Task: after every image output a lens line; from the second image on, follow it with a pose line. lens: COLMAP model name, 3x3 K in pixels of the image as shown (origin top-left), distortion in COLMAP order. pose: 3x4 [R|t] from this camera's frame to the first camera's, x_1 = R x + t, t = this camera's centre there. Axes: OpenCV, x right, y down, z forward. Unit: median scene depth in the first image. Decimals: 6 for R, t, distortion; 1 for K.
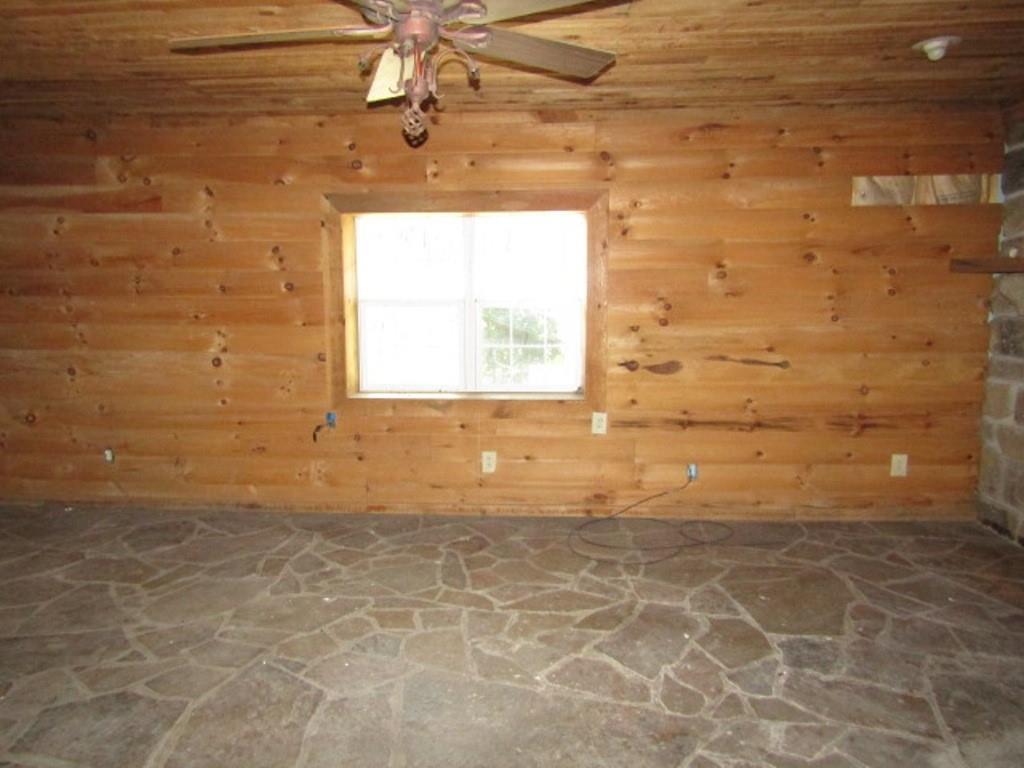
lens RADIAL K [[750.2, 0, 510.5], [0, 750.2, 391.4], [0, 0, 1]] dist [-0.004822, 0.009118]
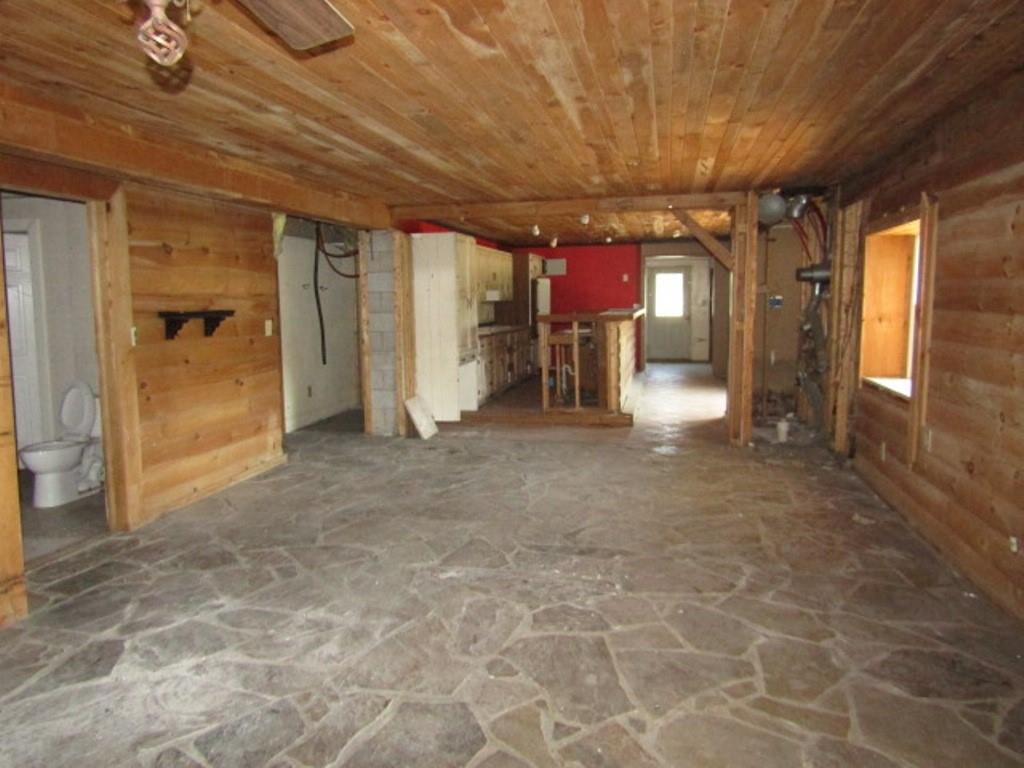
lens RADIAL K [[737.7, 0, 507.8], [0, 737.7, 385.0], [0, 0, 1]] dist [-0.012667, 0.006114]
pose [[-0.163777, 0.116708, -0.979569, 0.276761], [-0.126744, 0.982258, 0.138219, -0.139952], [0.978322, 0.146792, -0.146079, 0.927110]]
